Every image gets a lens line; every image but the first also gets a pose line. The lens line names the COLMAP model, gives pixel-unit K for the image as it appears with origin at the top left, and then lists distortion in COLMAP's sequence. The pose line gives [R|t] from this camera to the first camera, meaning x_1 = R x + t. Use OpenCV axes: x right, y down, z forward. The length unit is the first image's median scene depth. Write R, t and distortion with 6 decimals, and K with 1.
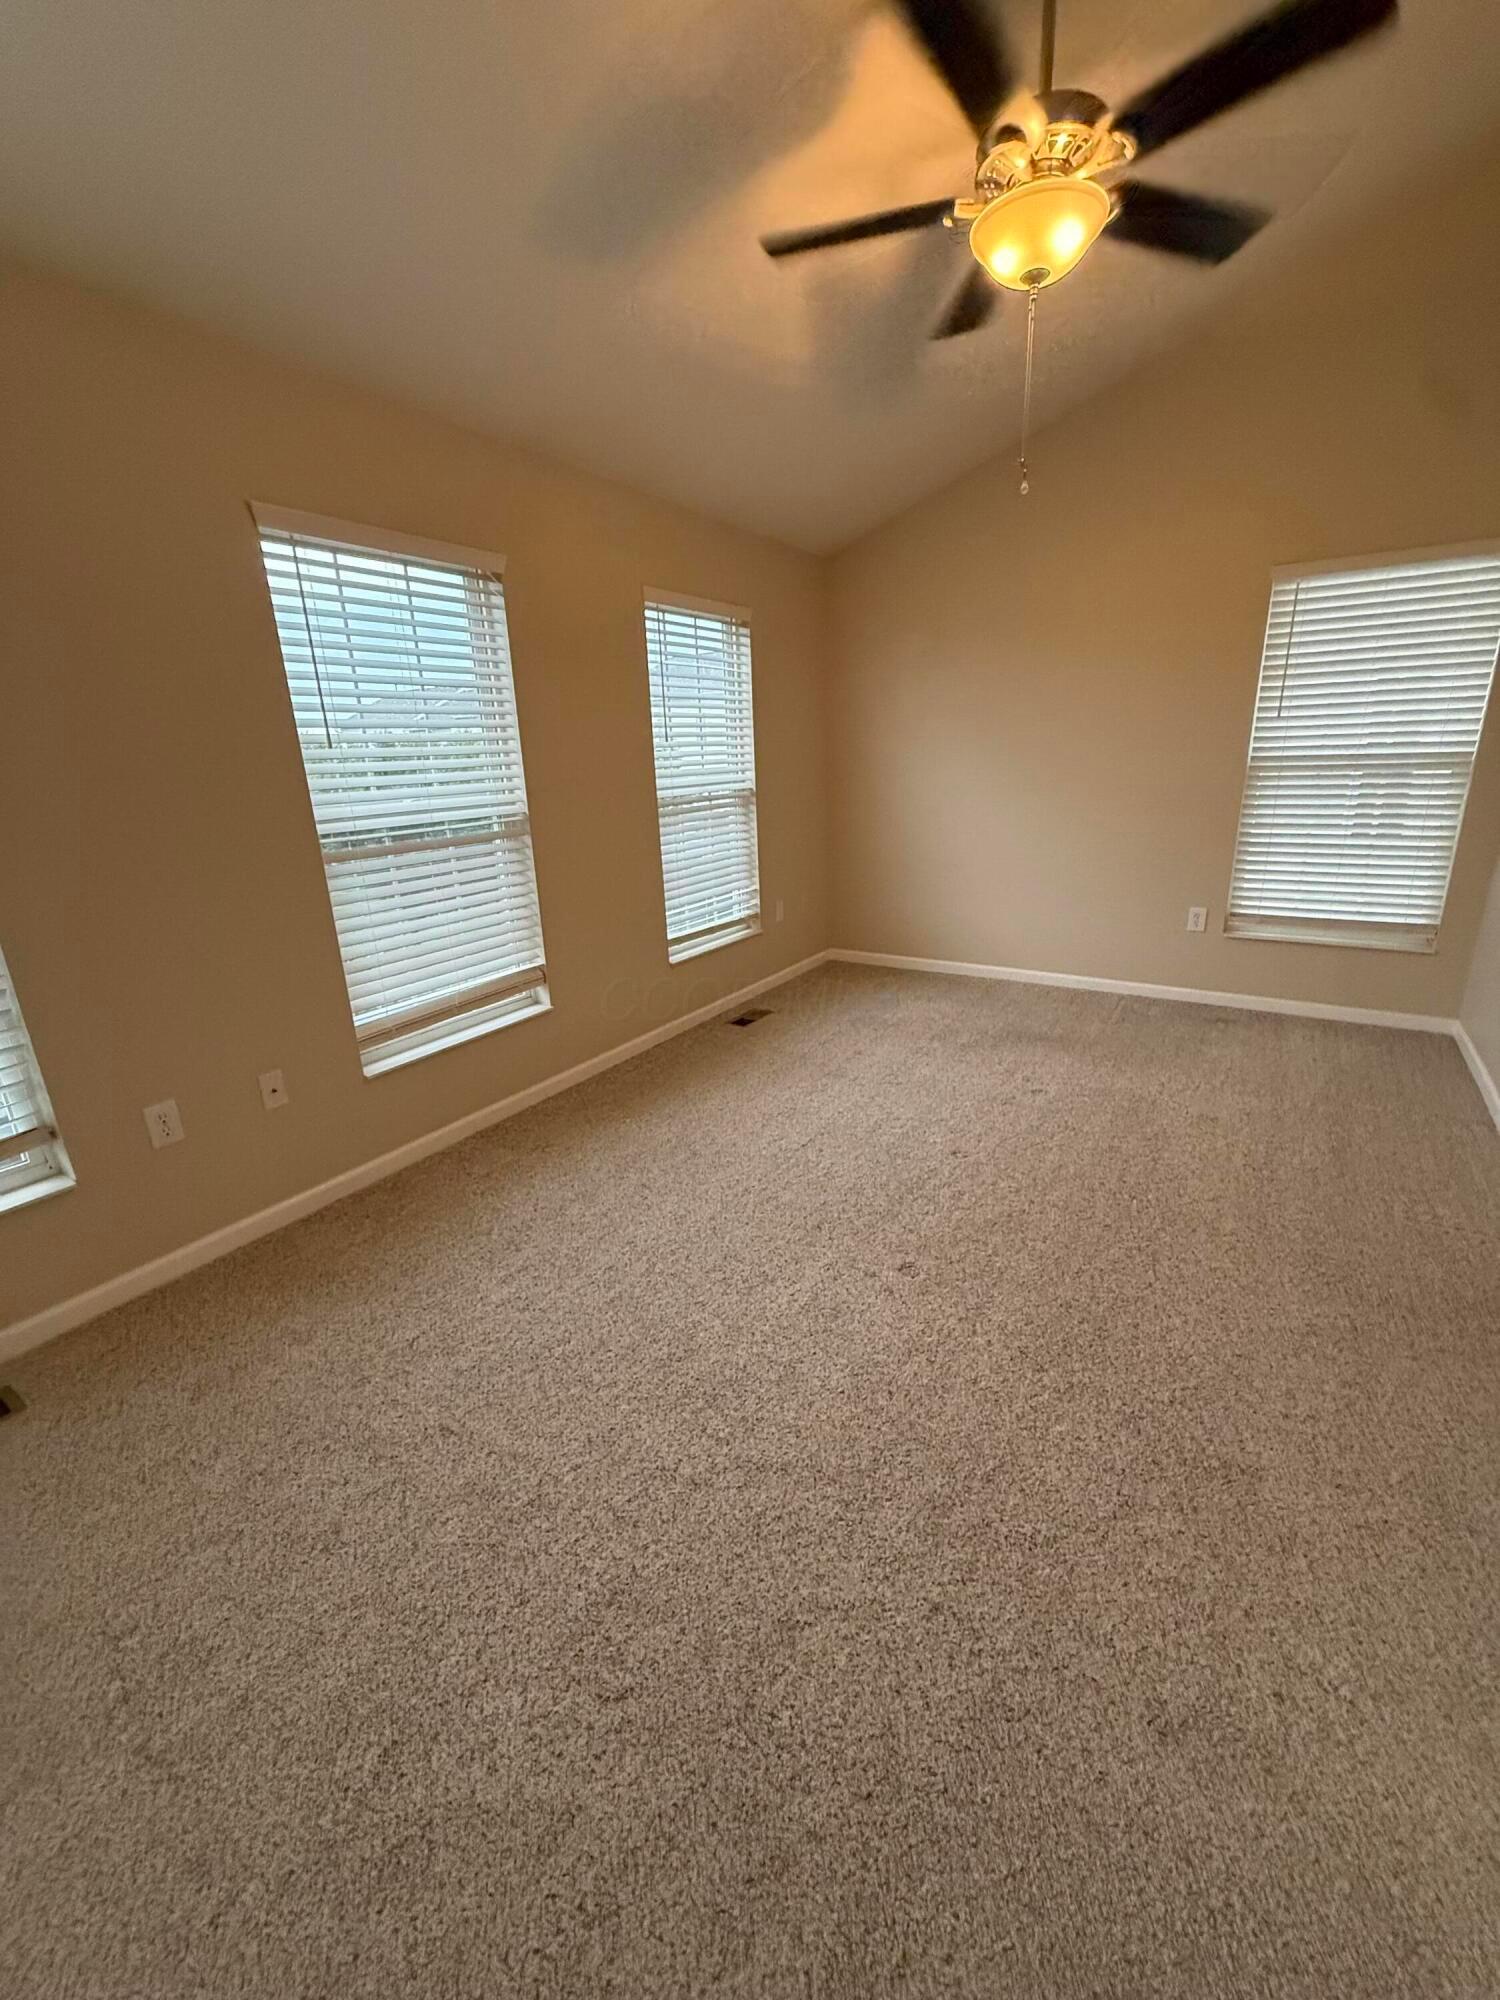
lens RADIAL K [[797.7, 0, 756.0], [0, 797.7, 995.9], [0, 0, 1]] dist [0.000178, 0.000045]
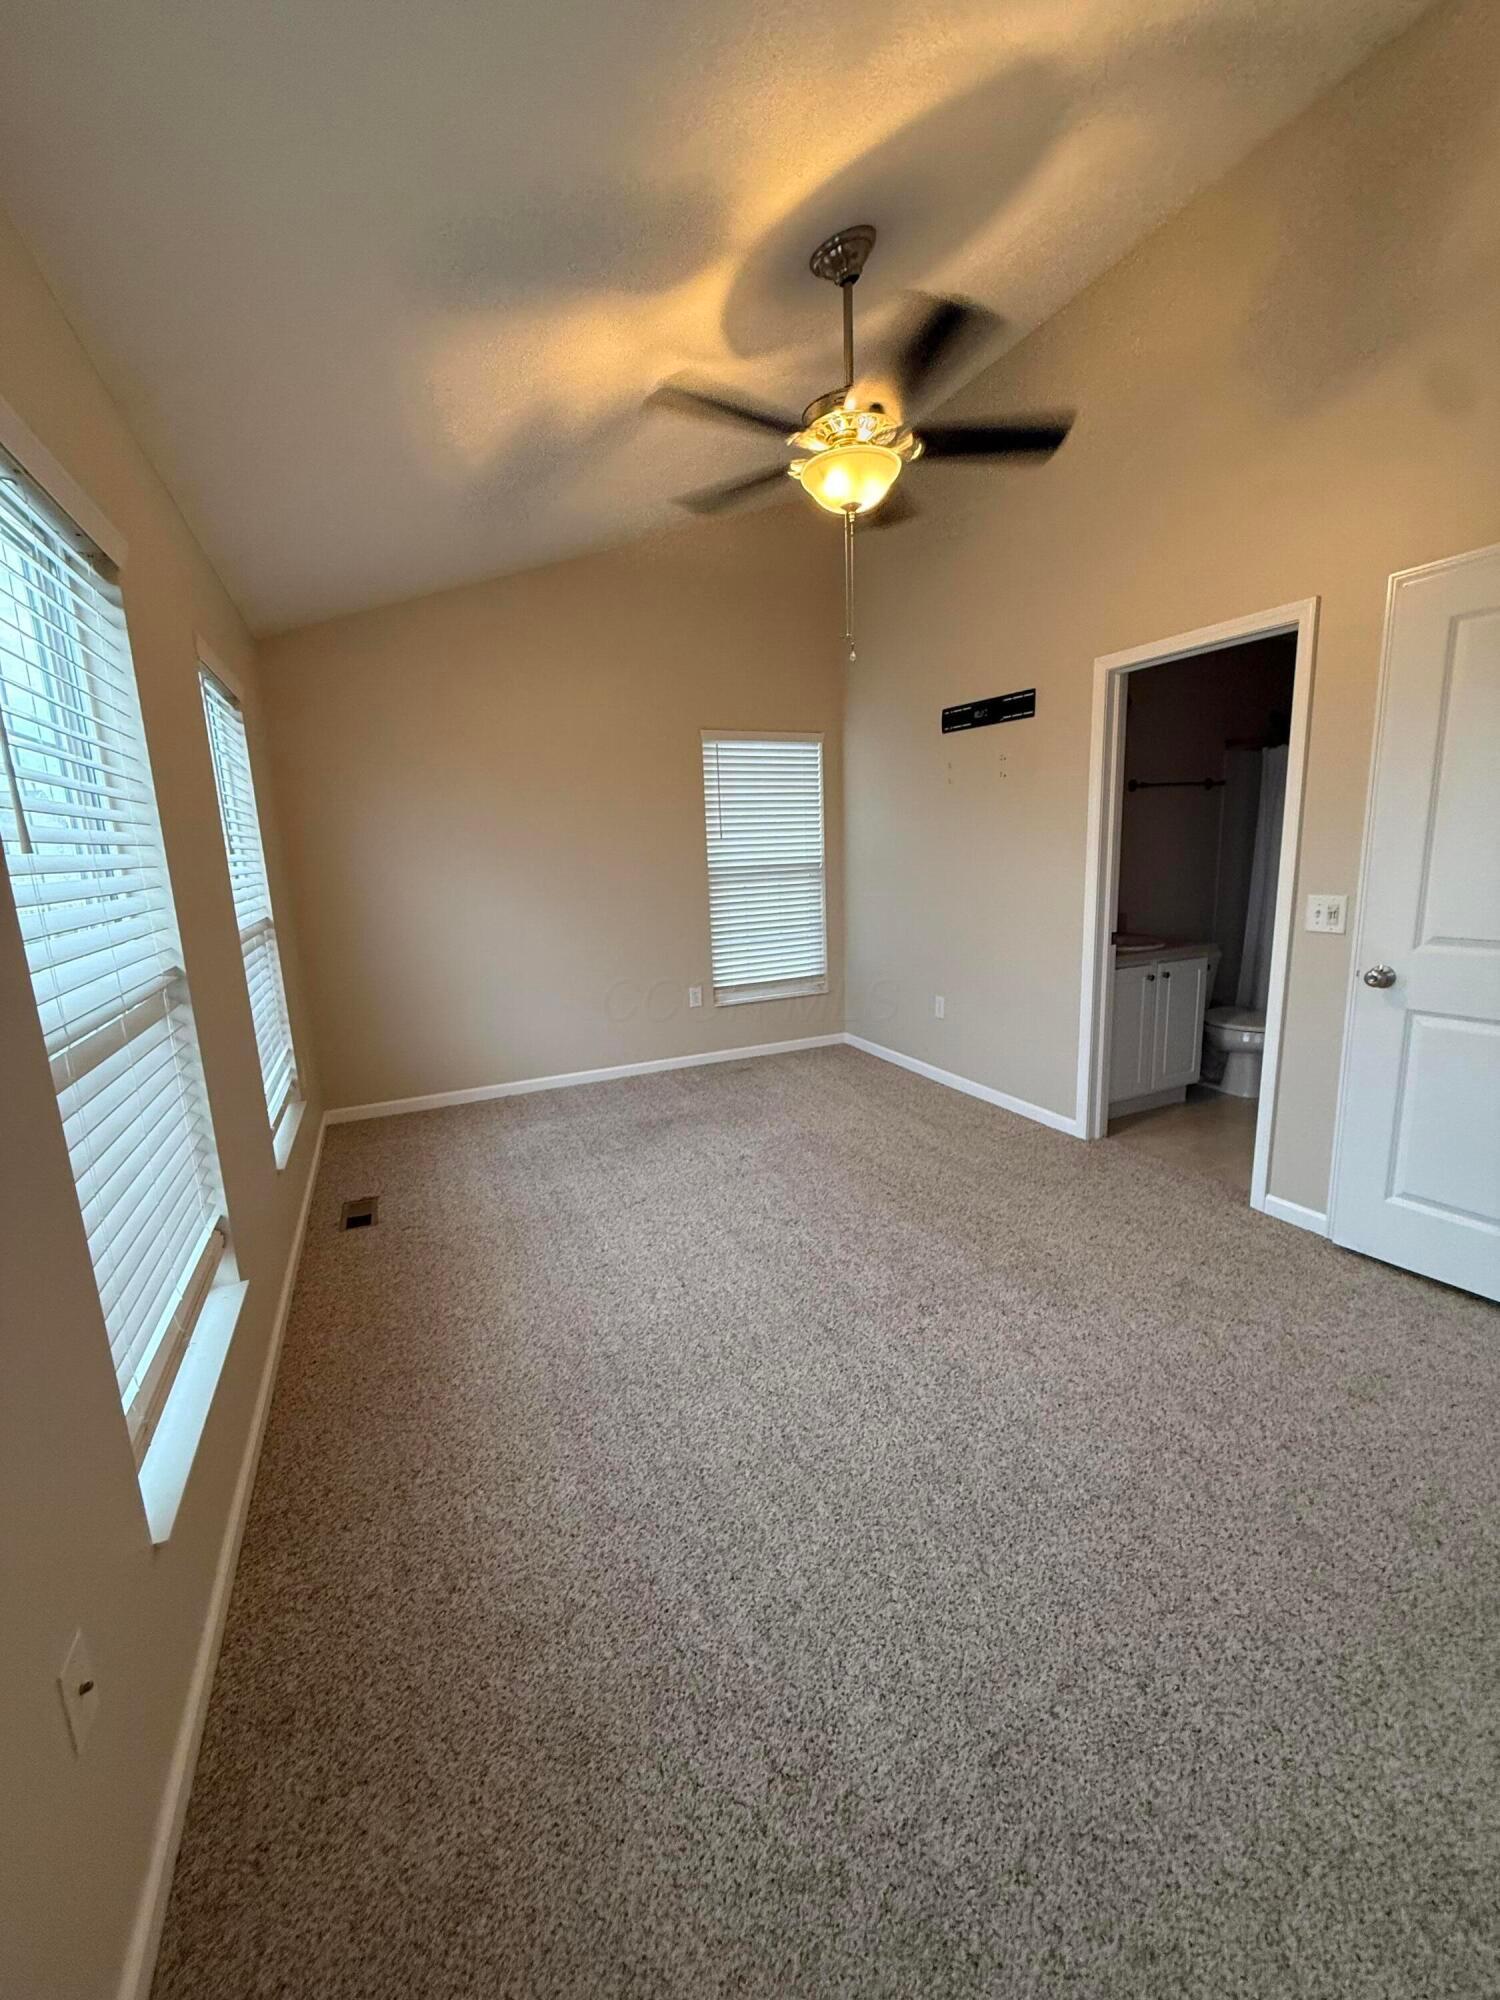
lens RADIAL K [[797.7, 0, 756.0], [0, 797.7, 995.9], [0, 0, 1]] dist [0.000178, 0.000045]
pose [[0.528265, -0.142733, 0.836997, -0.473011], [0.266089, 0.963942, -0.003559, -0.078252], [-0.806308, 0.224596, 0.547196, 0.298106]]
